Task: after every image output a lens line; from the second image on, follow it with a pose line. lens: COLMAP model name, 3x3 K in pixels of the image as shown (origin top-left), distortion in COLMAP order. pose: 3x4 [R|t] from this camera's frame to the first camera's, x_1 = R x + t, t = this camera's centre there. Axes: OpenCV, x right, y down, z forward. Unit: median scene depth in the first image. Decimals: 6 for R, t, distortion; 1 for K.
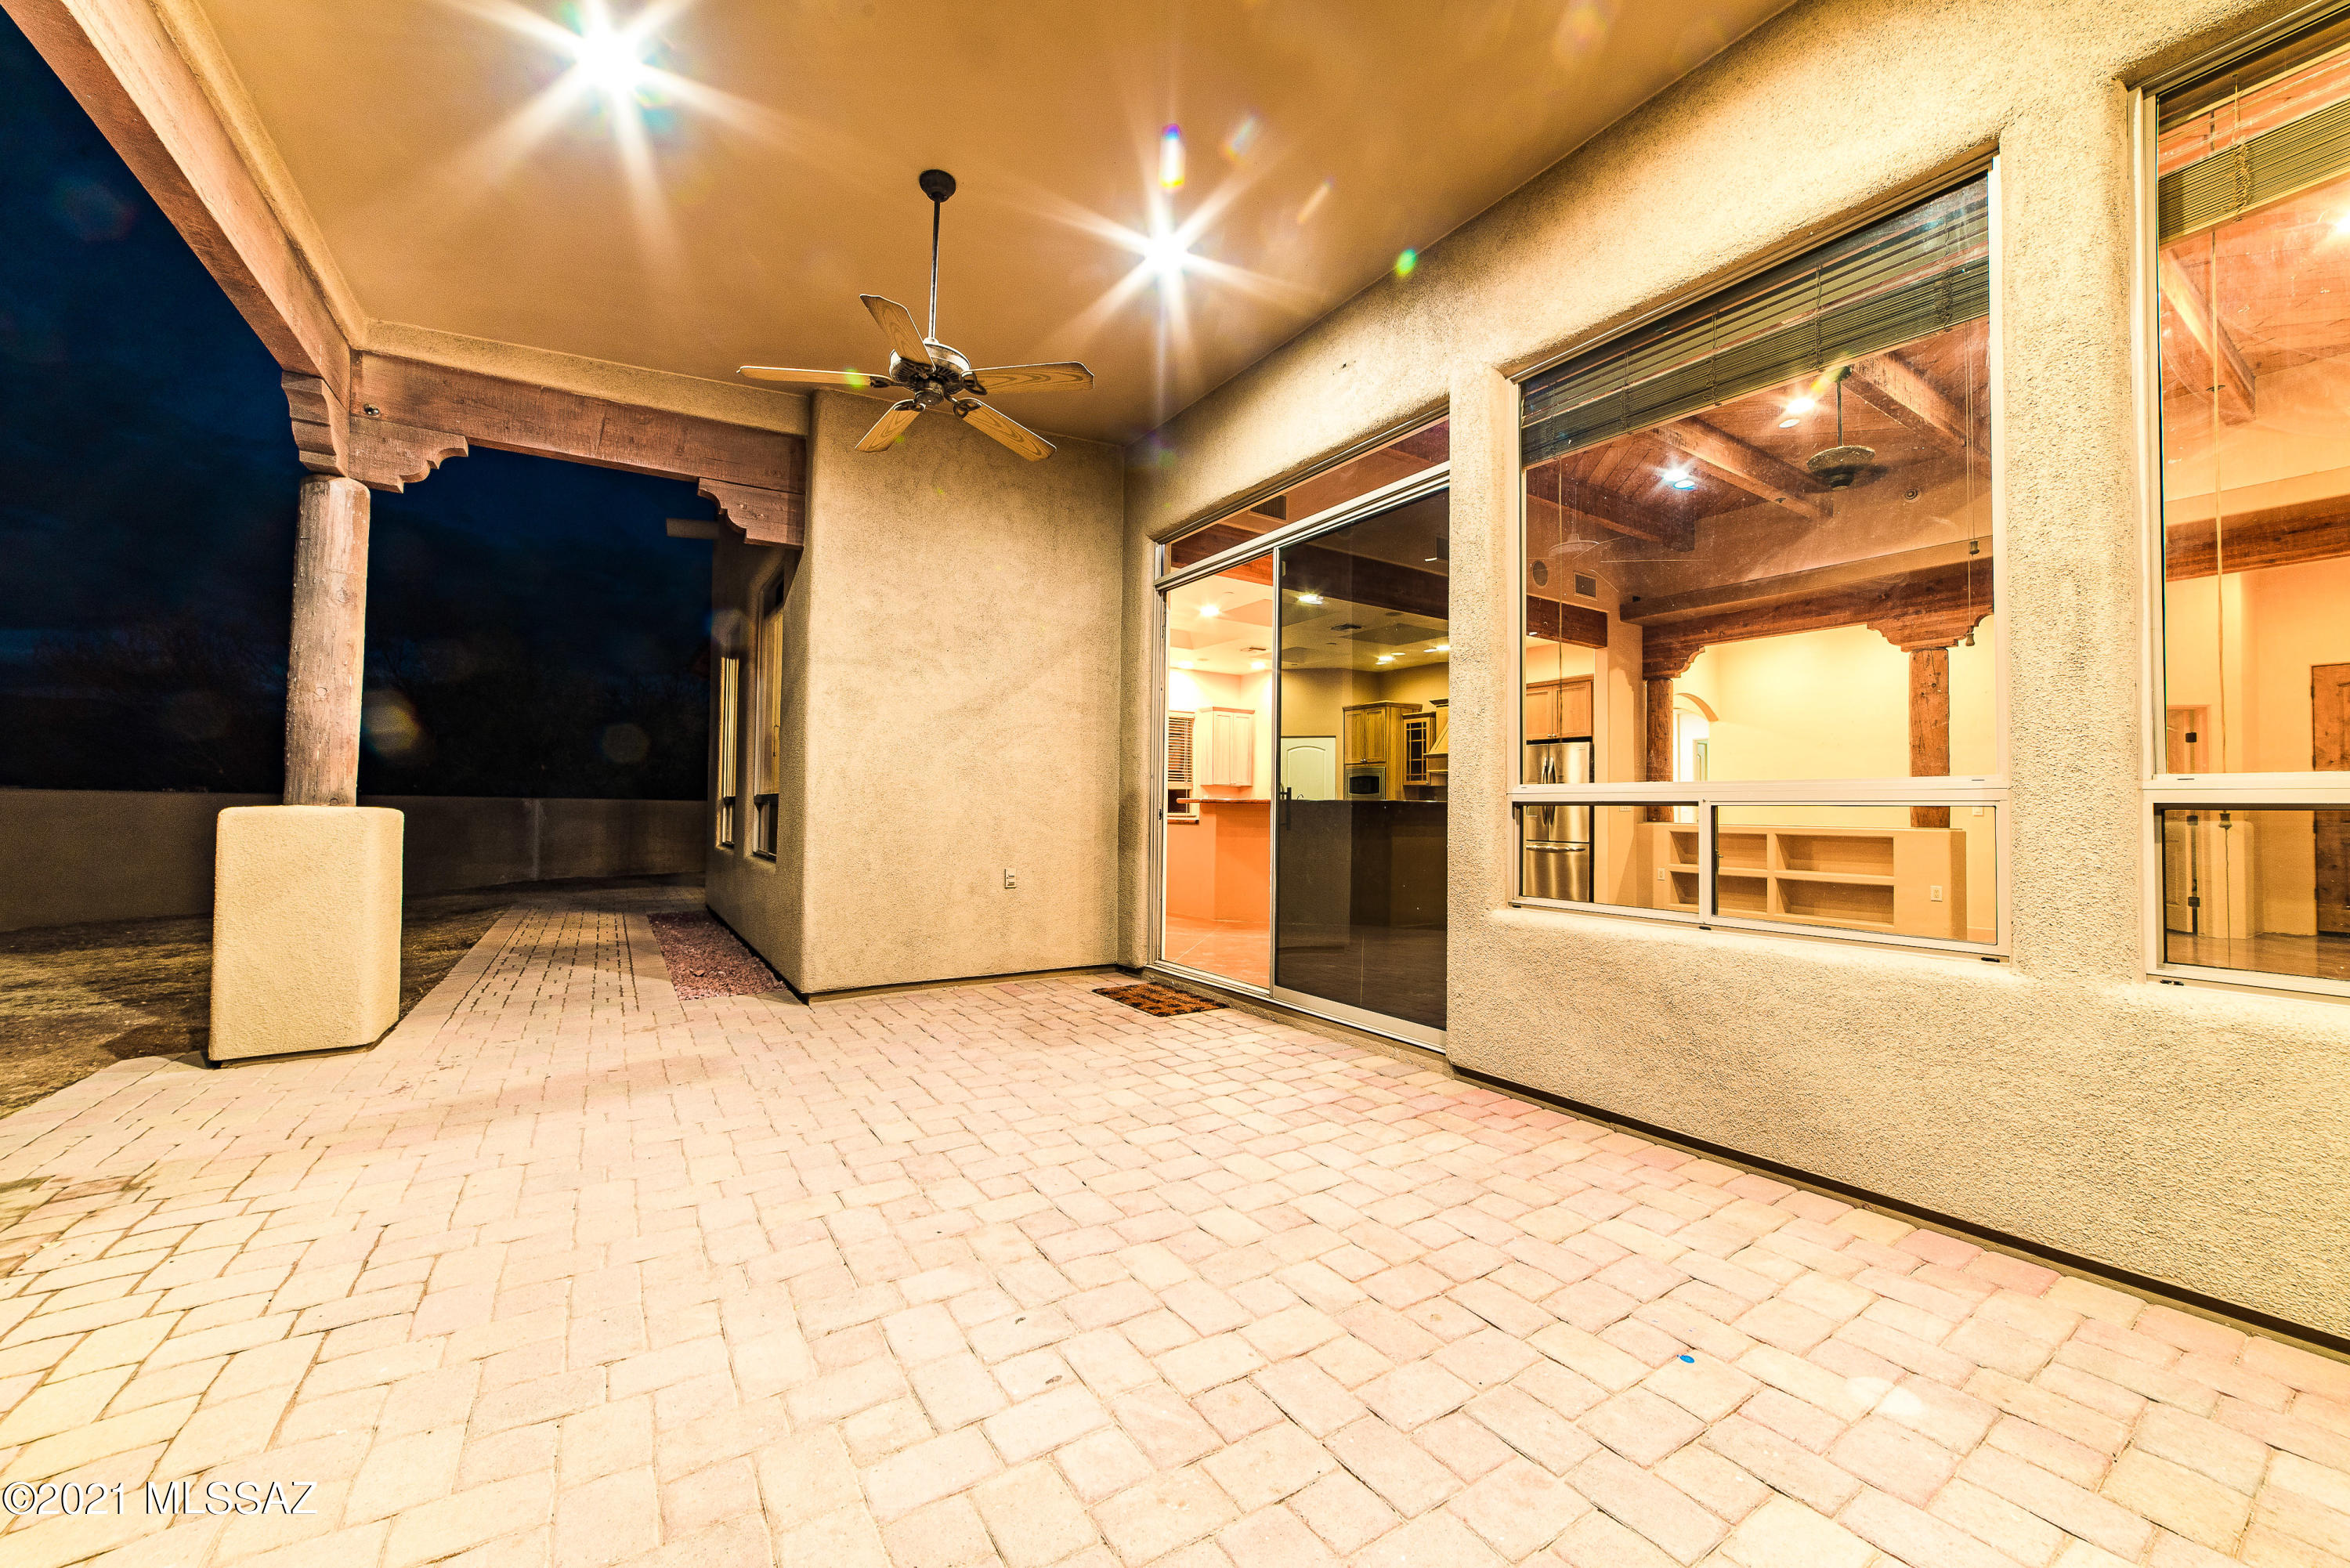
lens RADIAL K [[896.8, 0, 1171.2], [0, 896.8, 788.6], [0, 0, 1]] dist [-0.001651, 0.000300]
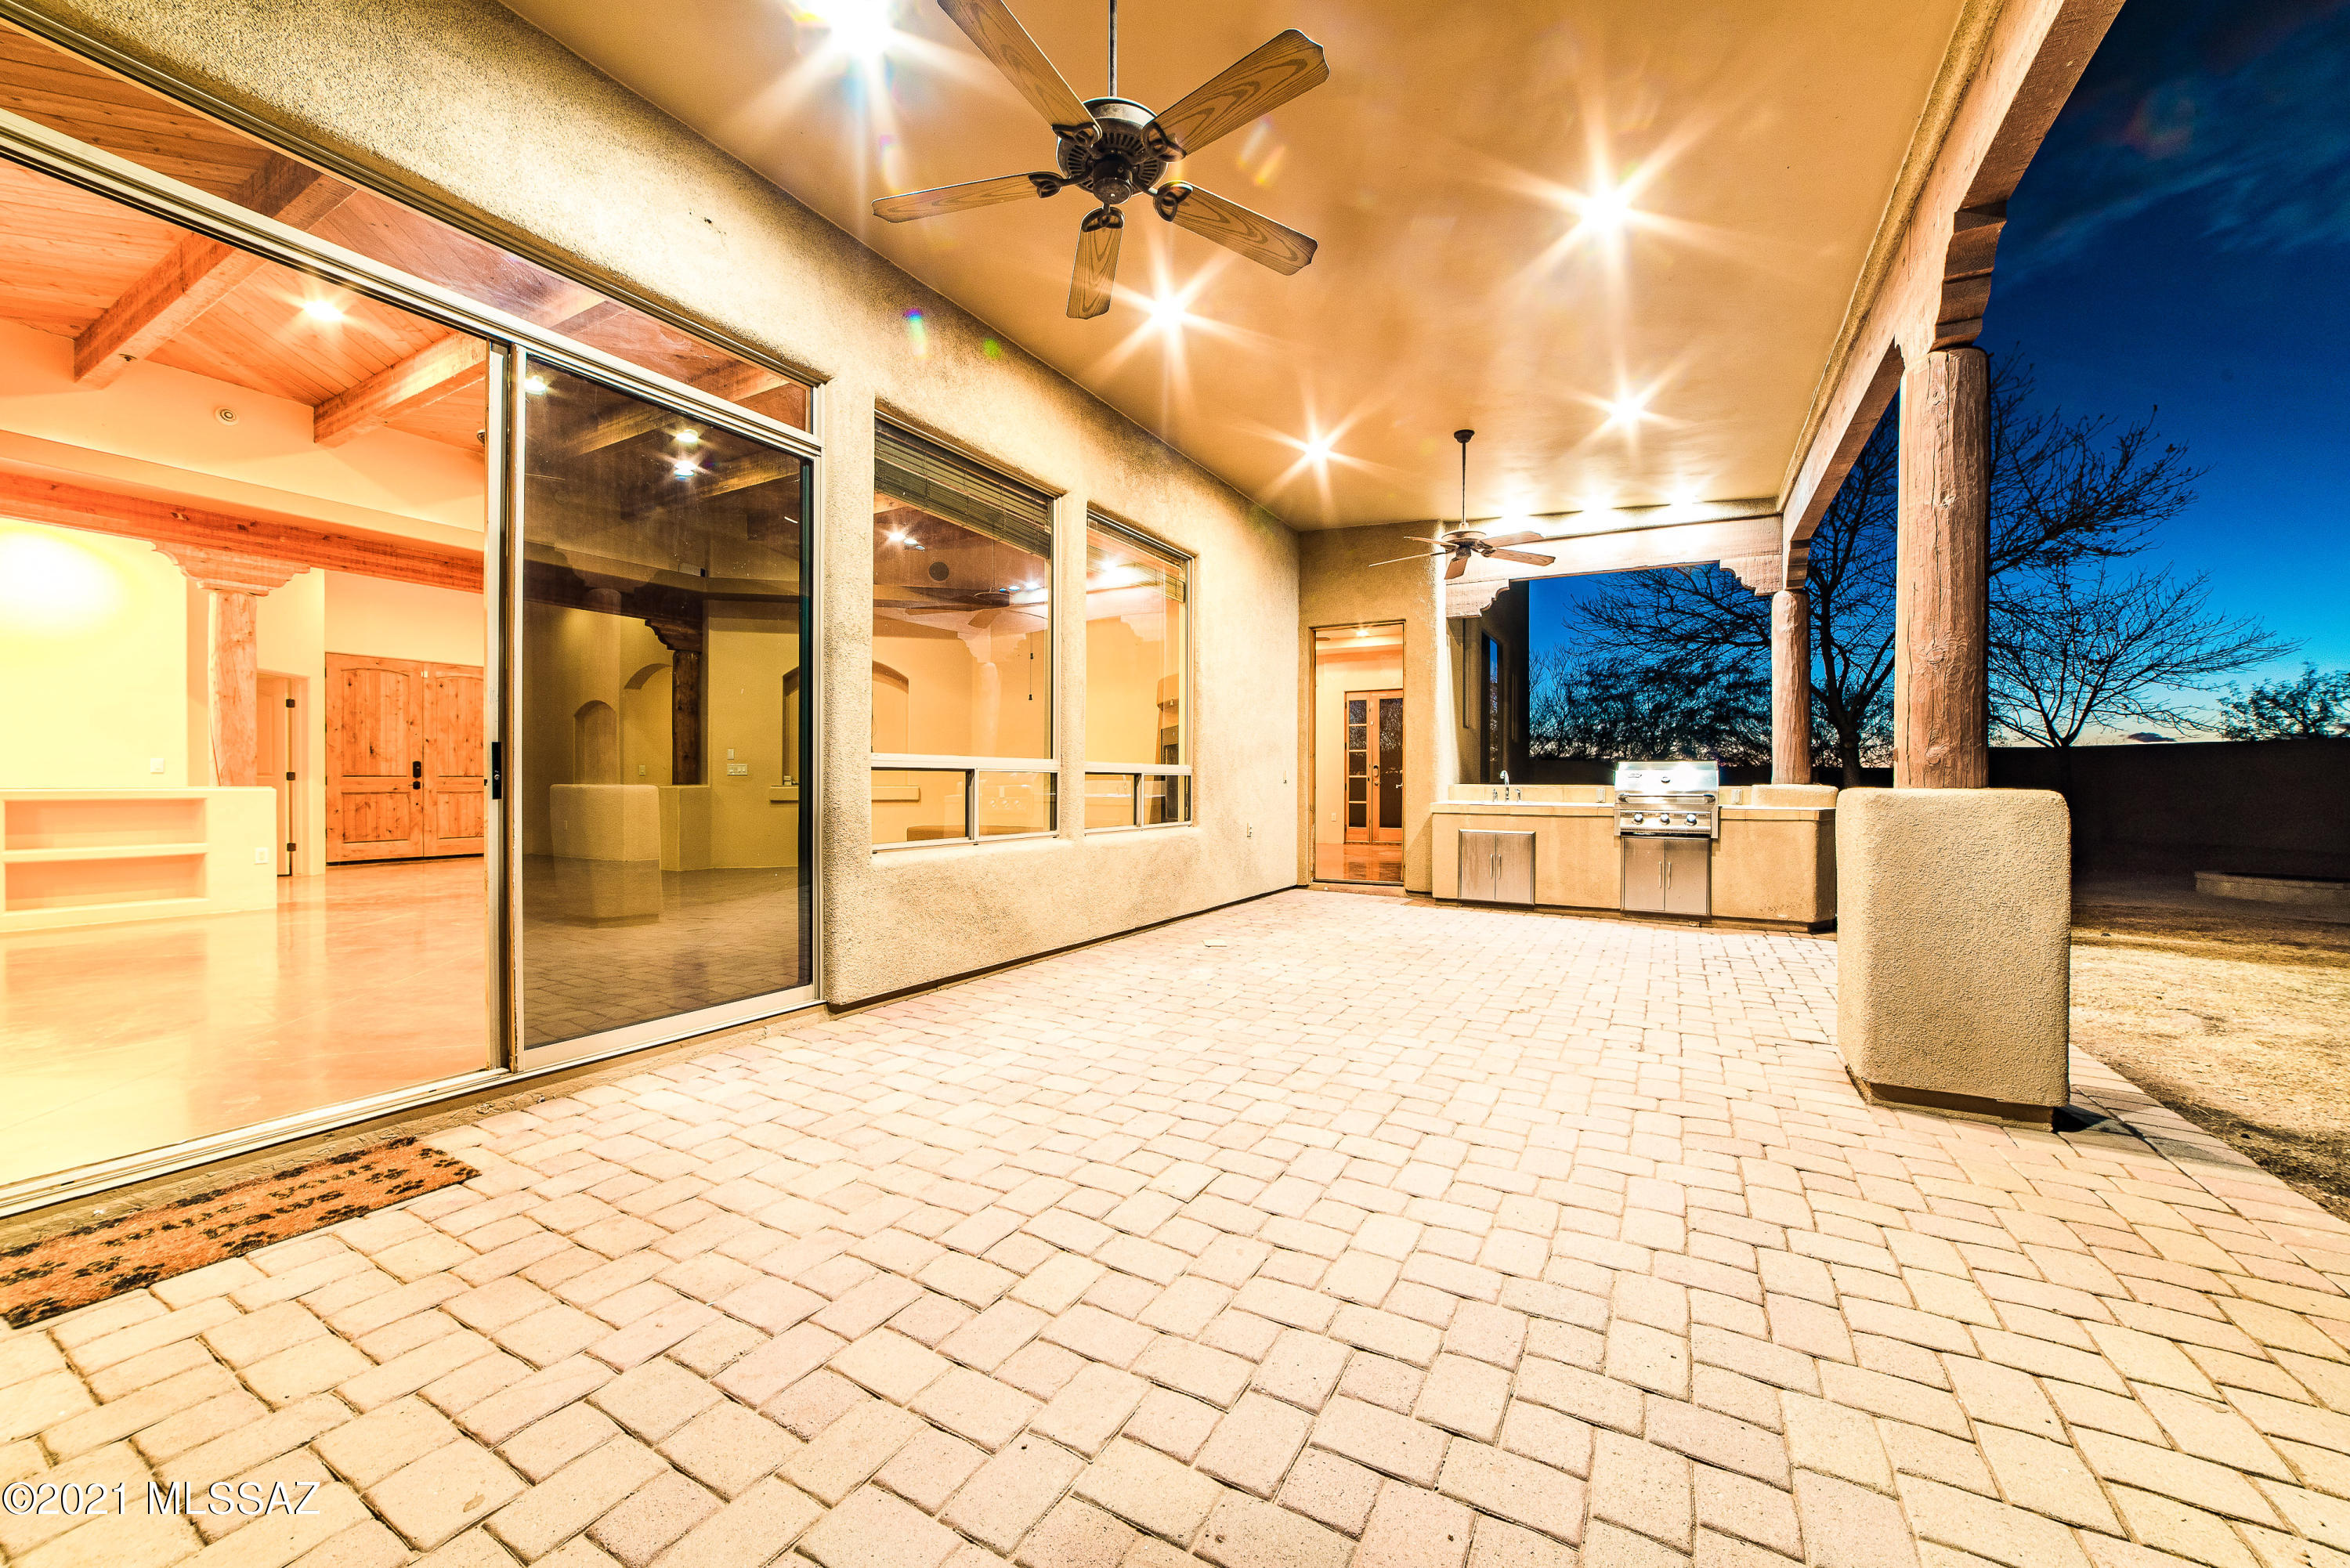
lens RADIAL K [[896.8, 0, 1163.7], [0, 896.8, 782.0], [0, 0, 1]] dist [-0.001651, 0.000300]
pose [[-0.457608, -0.013628, 0.889049, -0.897098], [-0.028138, 0.999604, 0.000840, 0.024390], [-0.888708, -0.024632, -0.457811, 1.241430]]
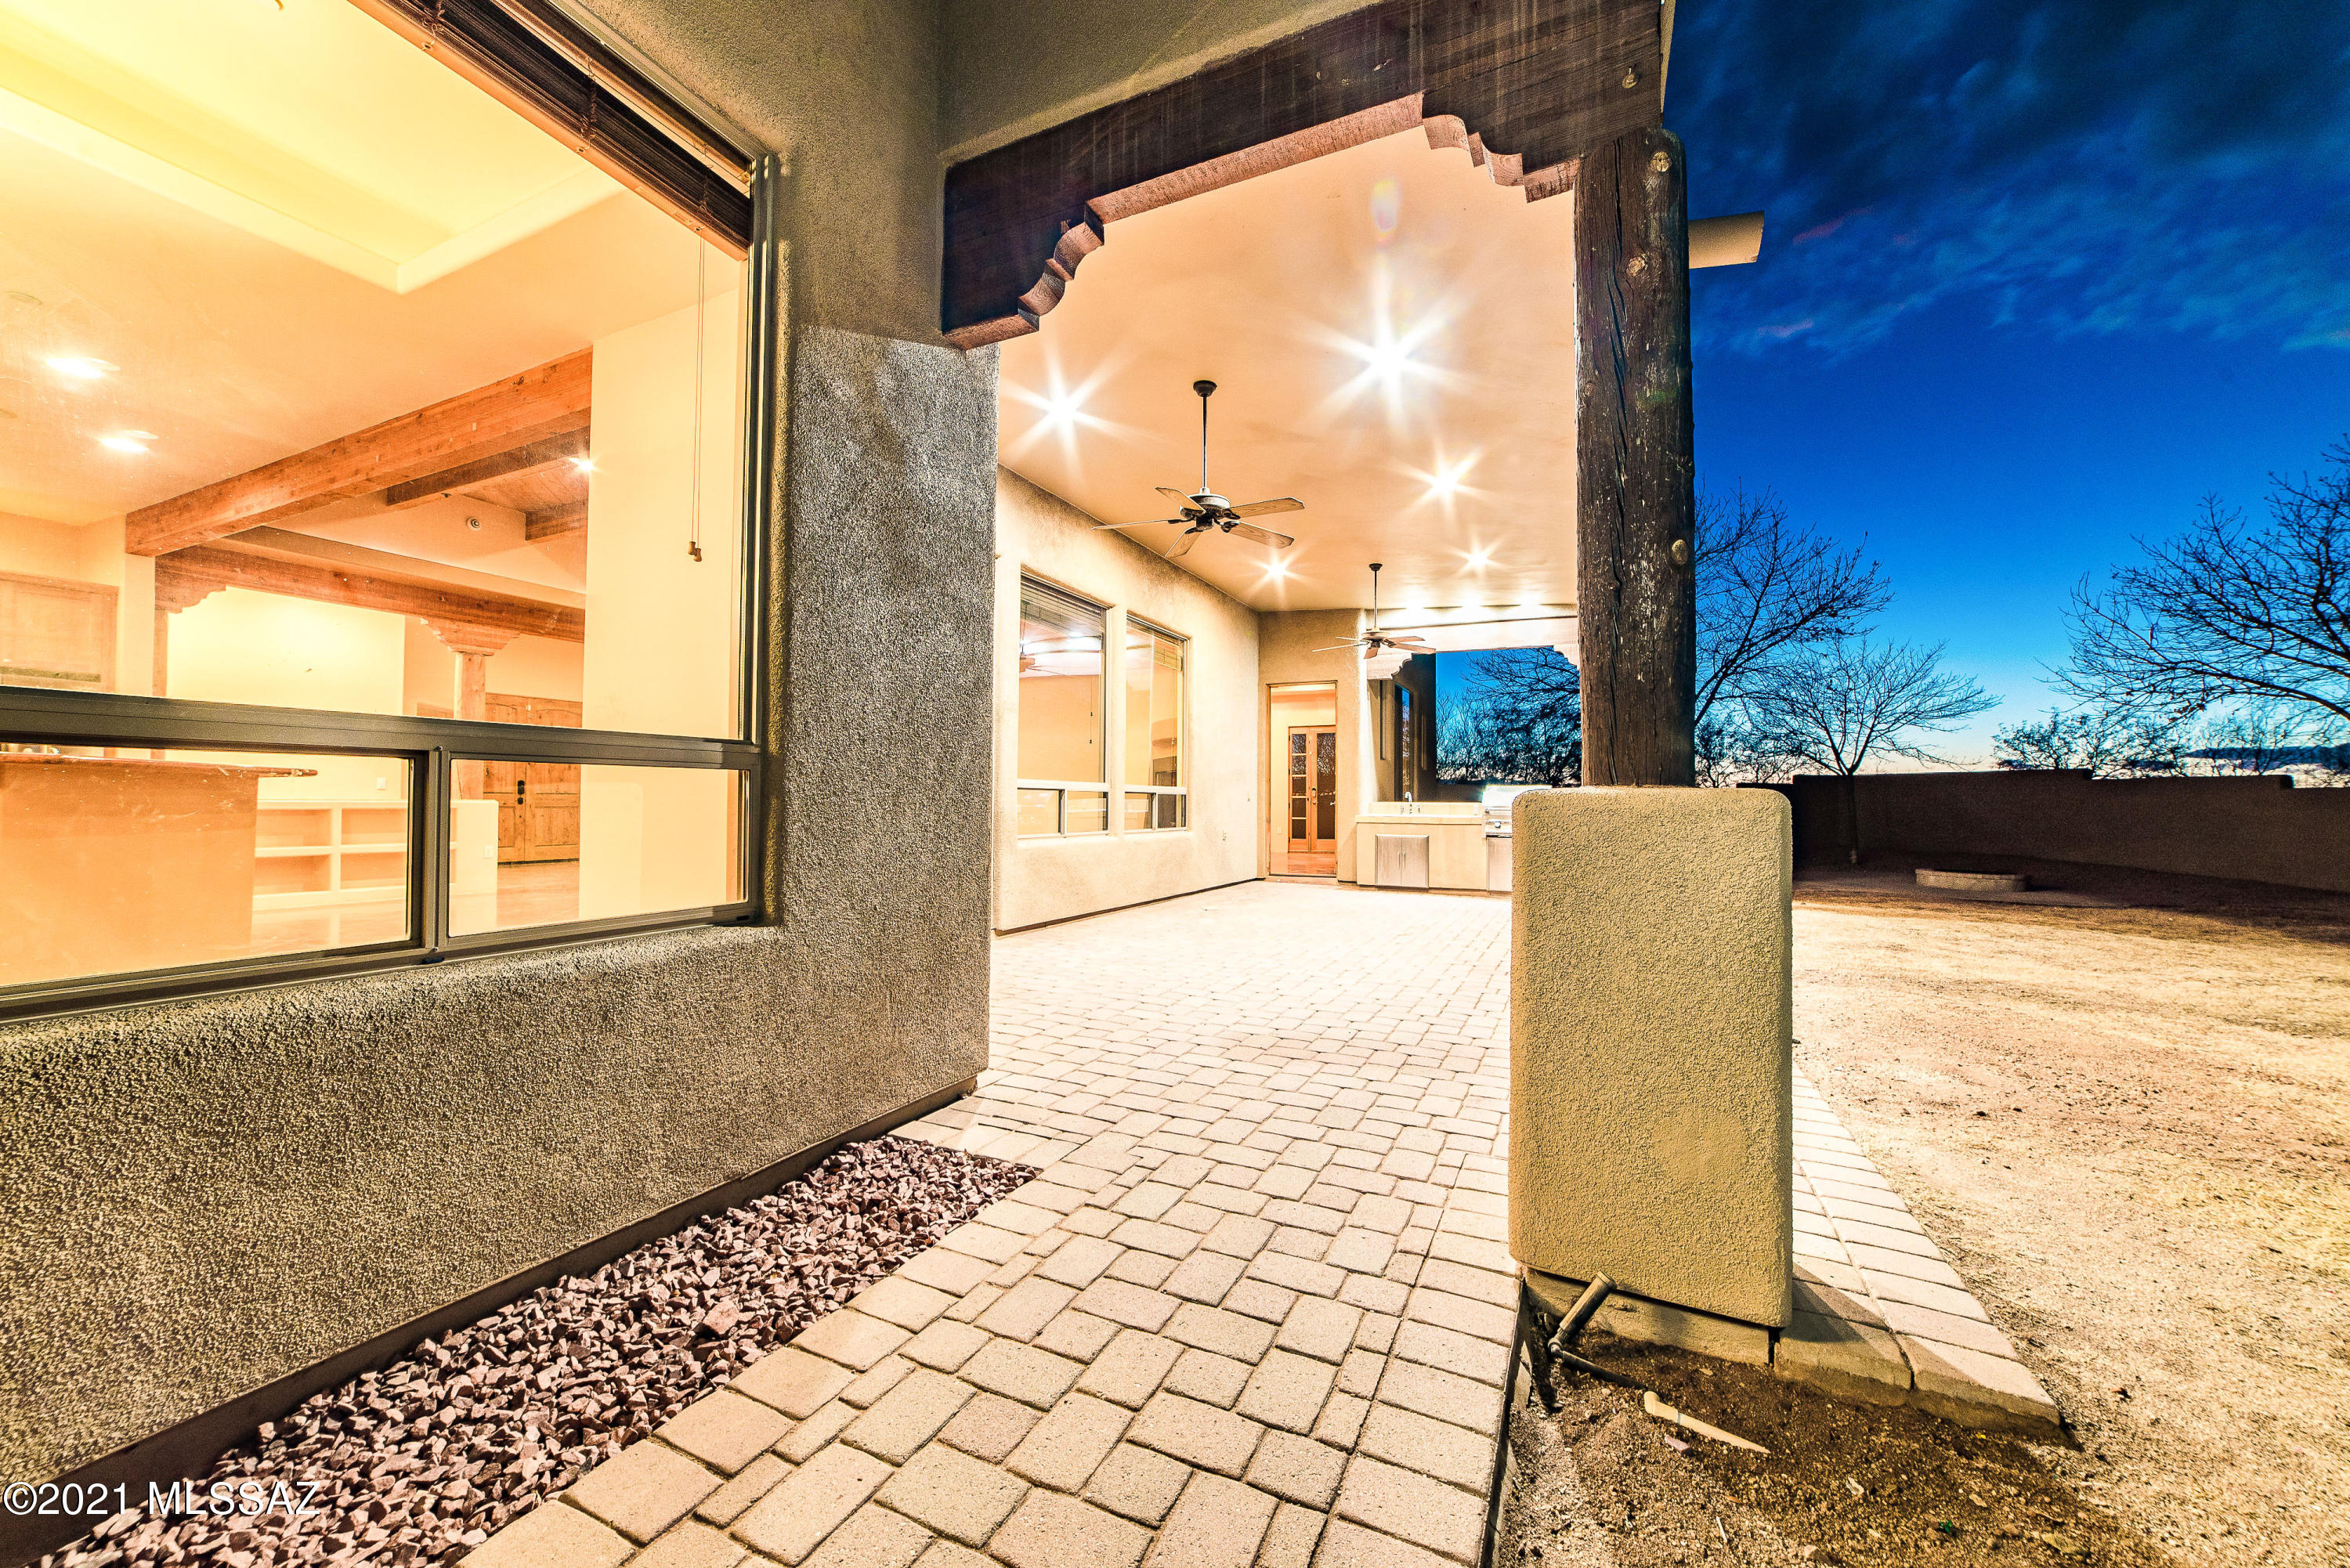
lens RADIAL K [[896.8, 0, 1166.8], [0, 896.8, 784.4], [0, 0, 1]] dist [-0.001651, 0.000300]
pose [[-0.522081, 0.003150, 0.852890, -1.513692], [-0.030732, 0.999274, -0.022502, 0.044294], [-0.852342, -0.037959, -0.521606, 1.798072]]
